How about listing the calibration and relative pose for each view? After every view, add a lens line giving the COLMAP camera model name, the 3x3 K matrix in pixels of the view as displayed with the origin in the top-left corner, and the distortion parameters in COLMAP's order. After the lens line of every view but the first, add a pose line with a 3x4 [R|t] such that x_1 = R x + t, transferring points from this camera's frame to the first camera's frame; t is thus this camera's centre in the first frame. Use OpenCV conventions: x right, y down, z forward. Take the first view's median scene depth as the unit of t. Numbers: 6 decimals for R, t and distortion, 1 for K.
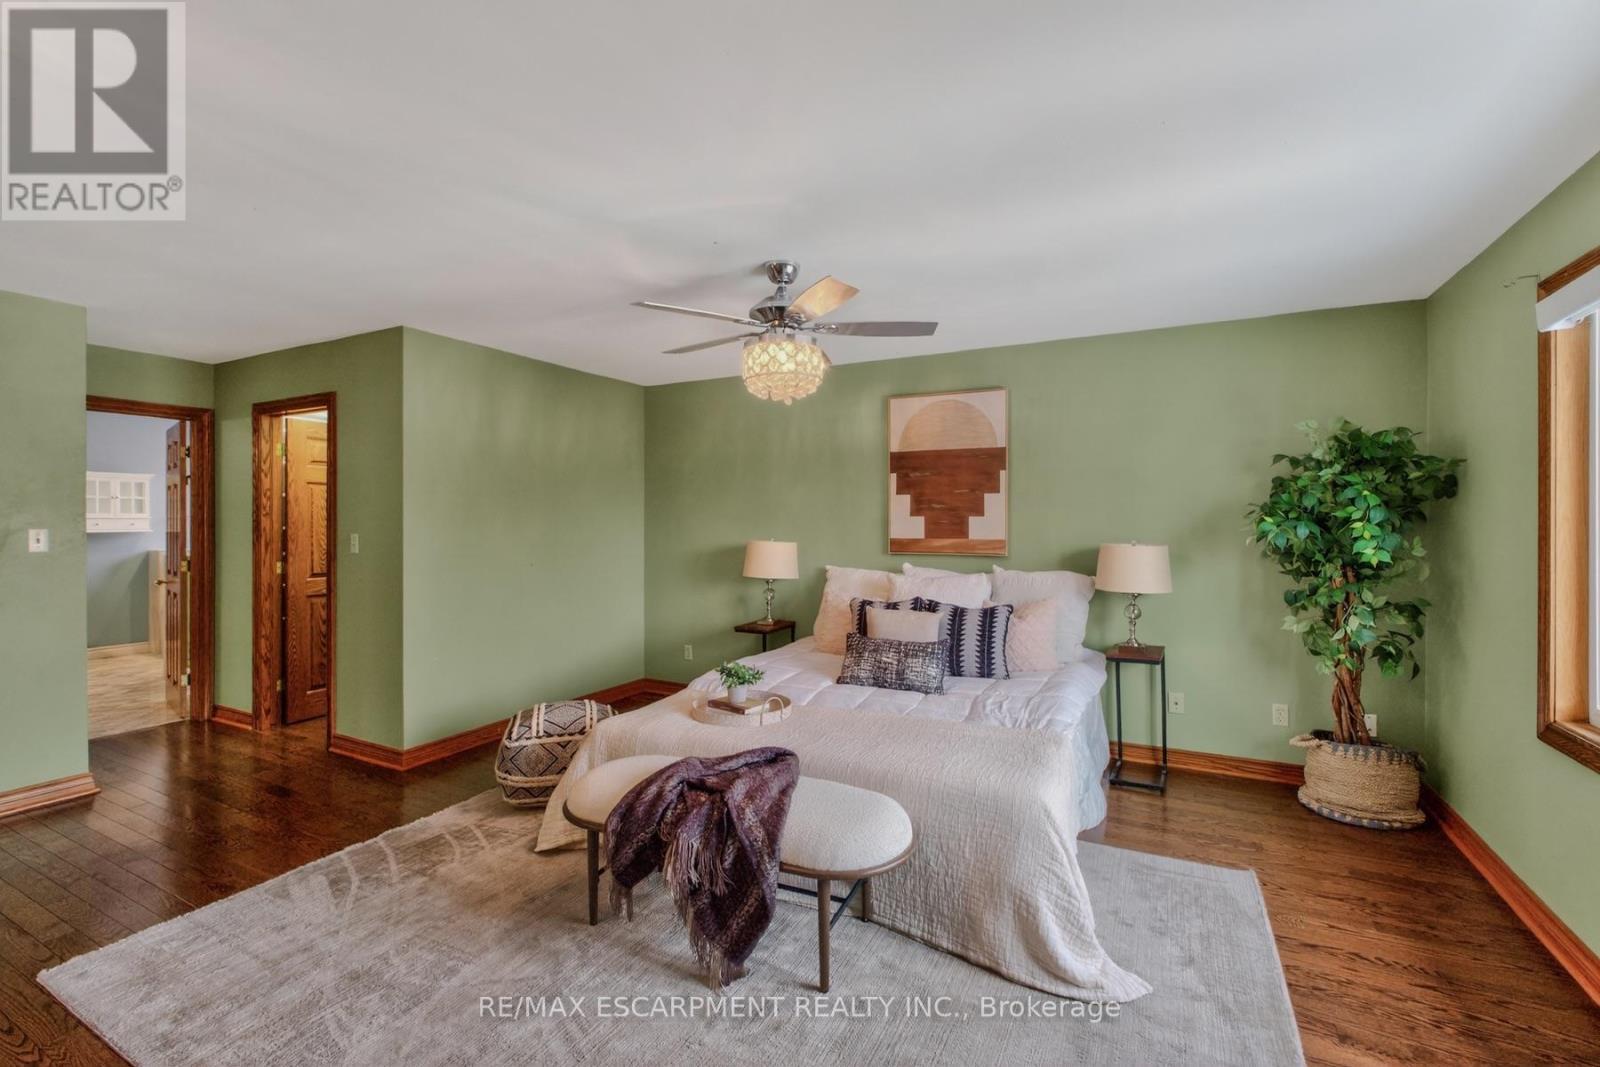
lens RADIAL K [[695.4, 0, 801.5], [0, 695.4, 523.9], [0, 0, 1]] dist [0.002731, 0.000026]
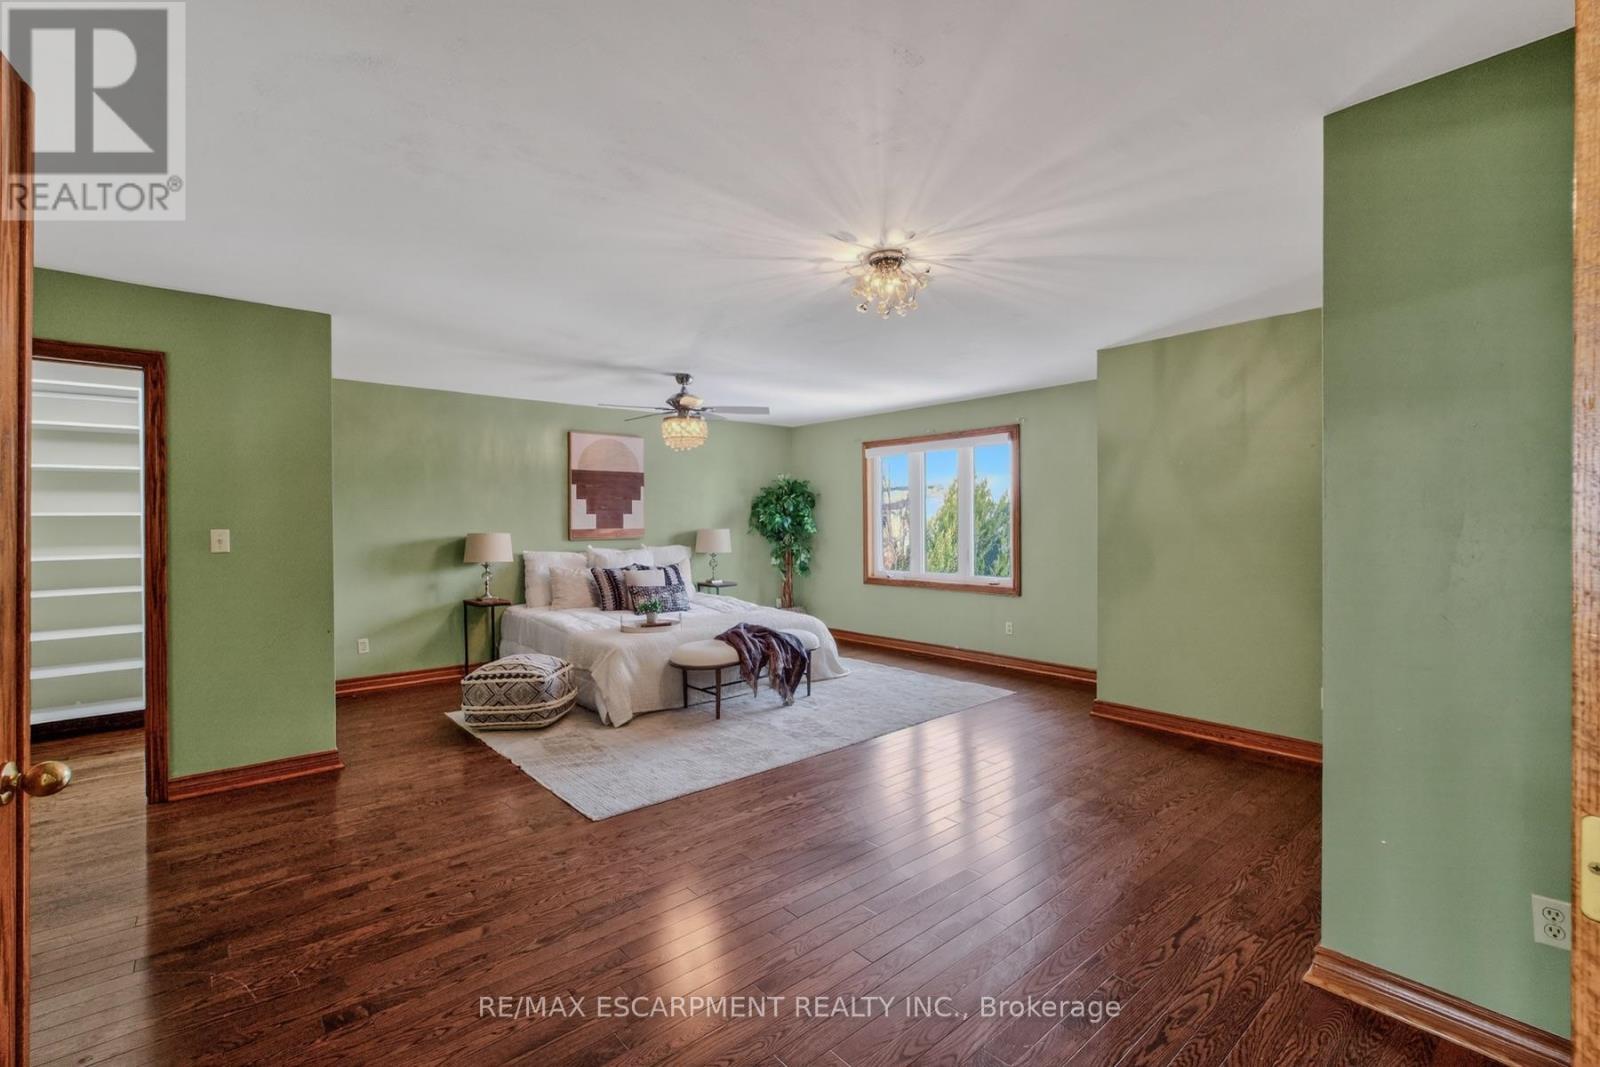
lens RADIAL K [[695.4, 0, 808.0], [0, 695.4, 524.6], [0, 0, 1]] dist [0.002731, 0.000026]
pose [[0.378019, -0.006235, 0.925777, -1.073450], [0.008829, 0.999956, 0.003130, 0.011483], [-0.925756, 0.006991, 0.378058, 0.010400]]
